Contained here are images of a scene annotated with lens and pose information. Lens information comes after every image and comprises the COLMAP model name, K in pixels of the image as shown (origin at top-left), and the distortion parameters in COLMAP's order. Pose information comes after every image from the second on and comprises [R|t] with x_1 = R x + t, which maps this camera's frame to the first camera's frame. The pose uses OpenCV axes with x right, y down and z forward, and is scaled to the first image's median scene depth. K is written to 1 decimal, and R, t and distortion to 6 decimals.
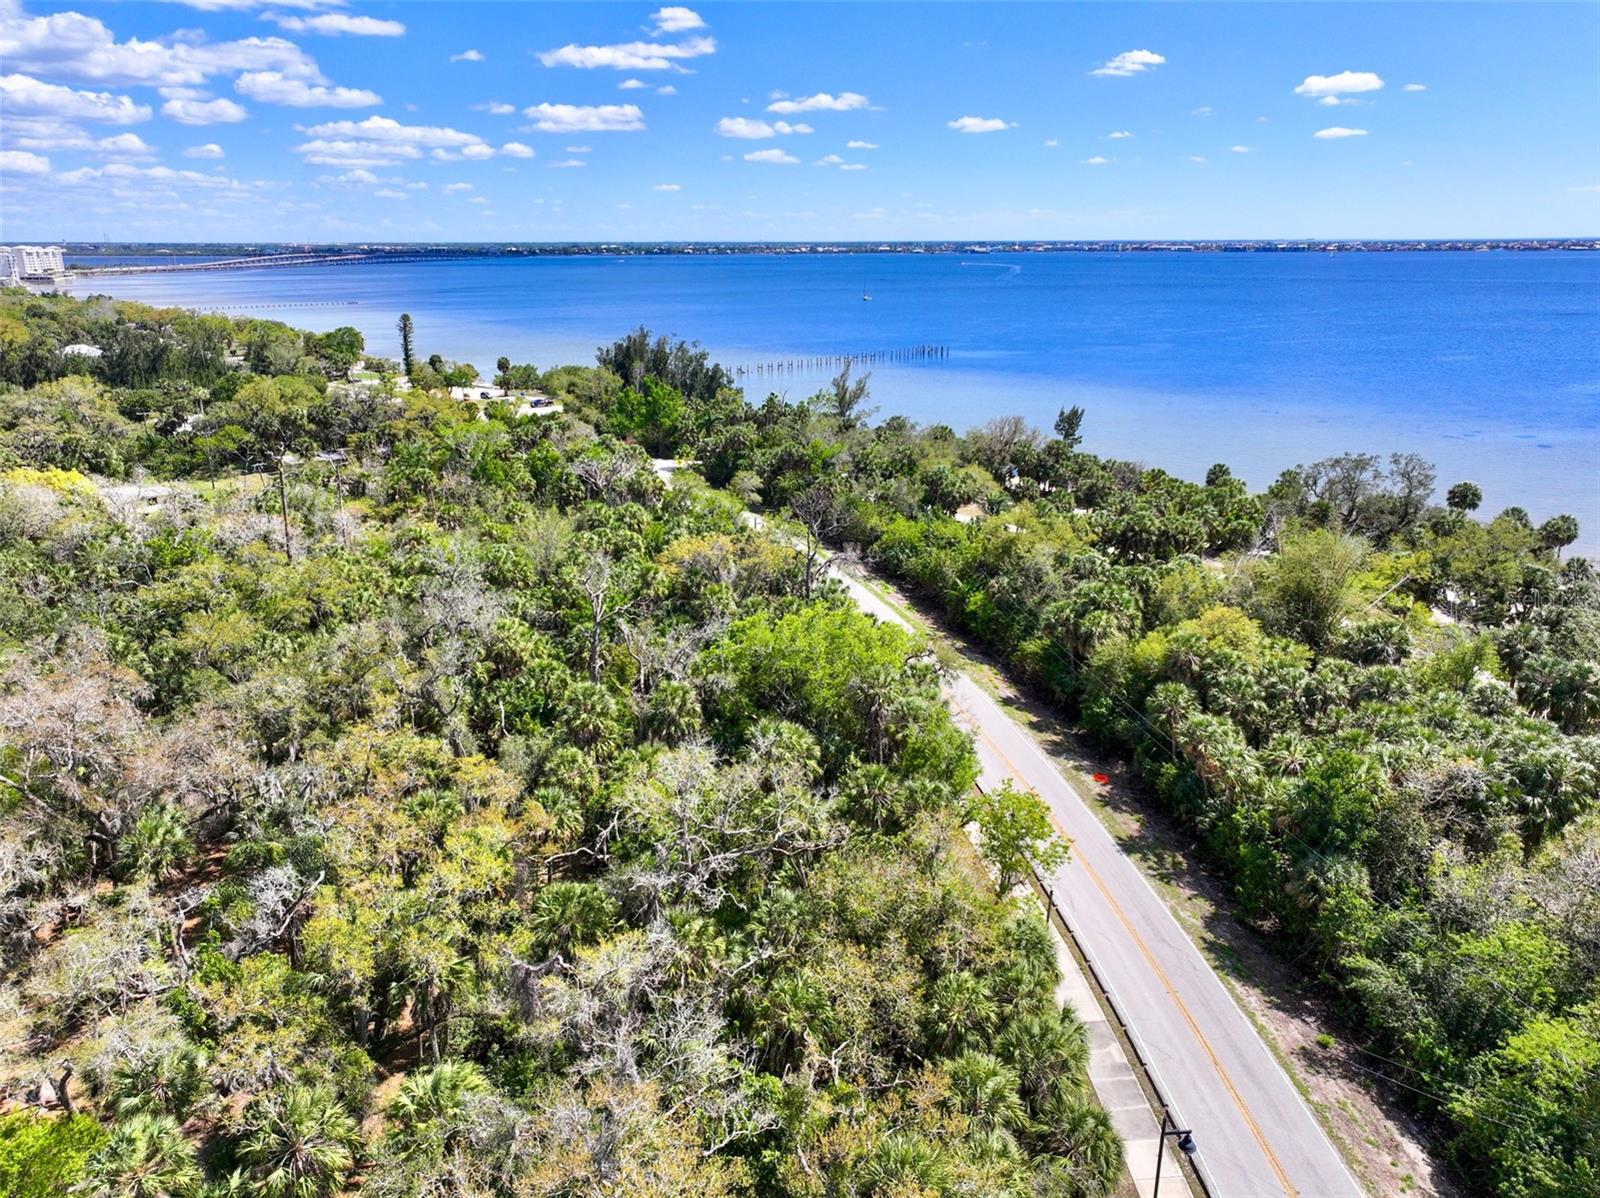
lens RADIAL K [[1129.1, 0, 797.0], [0, 1129.1, 596.4], [0, 0, 1]] dist [-0.015231, 0.034188]
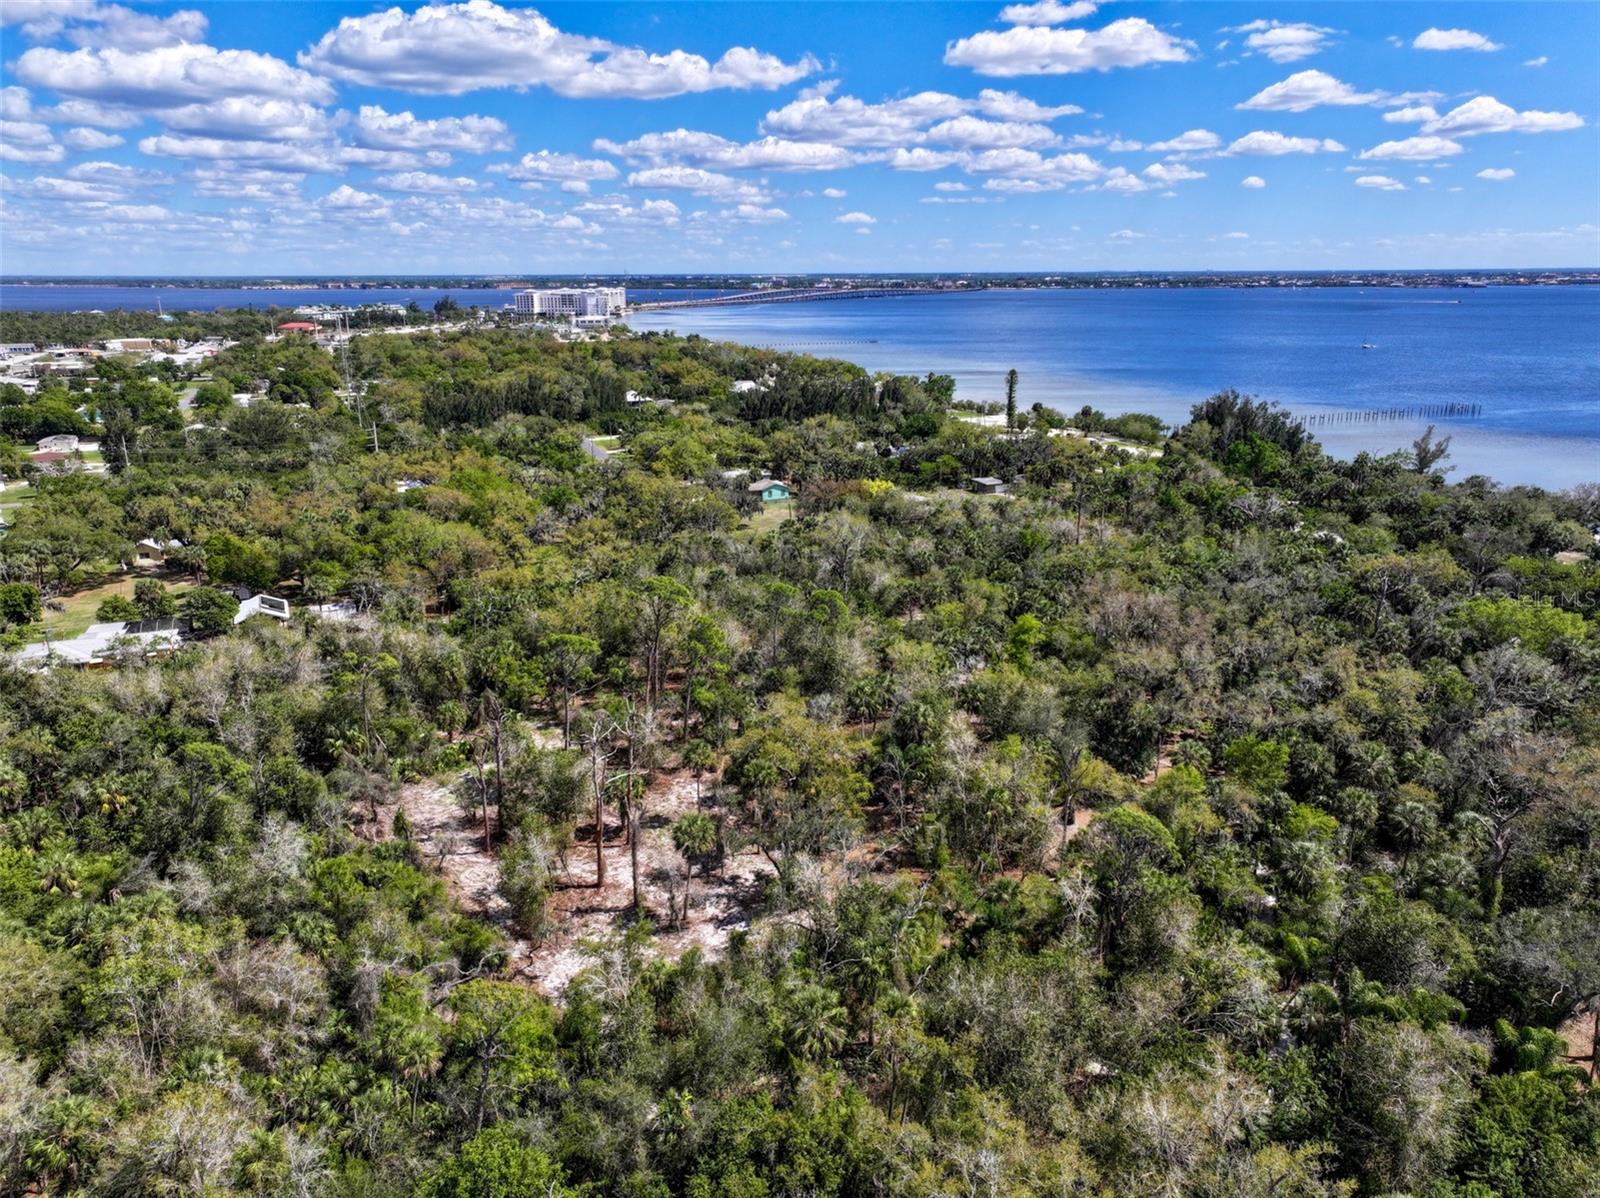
lens RADIAL K [[1129.1, 0, 797.0], [0, 1129.1, 596.4], [0, 0, 1]] dist [-0.015231, 0.034188]
pose [[0.935230, 0.093942, -0.341351, -0.142215], [-0.101598, 0.994815, -0.004578, 0.042485], [0.339151, 0.038962, 0.939925, -0.325546]]
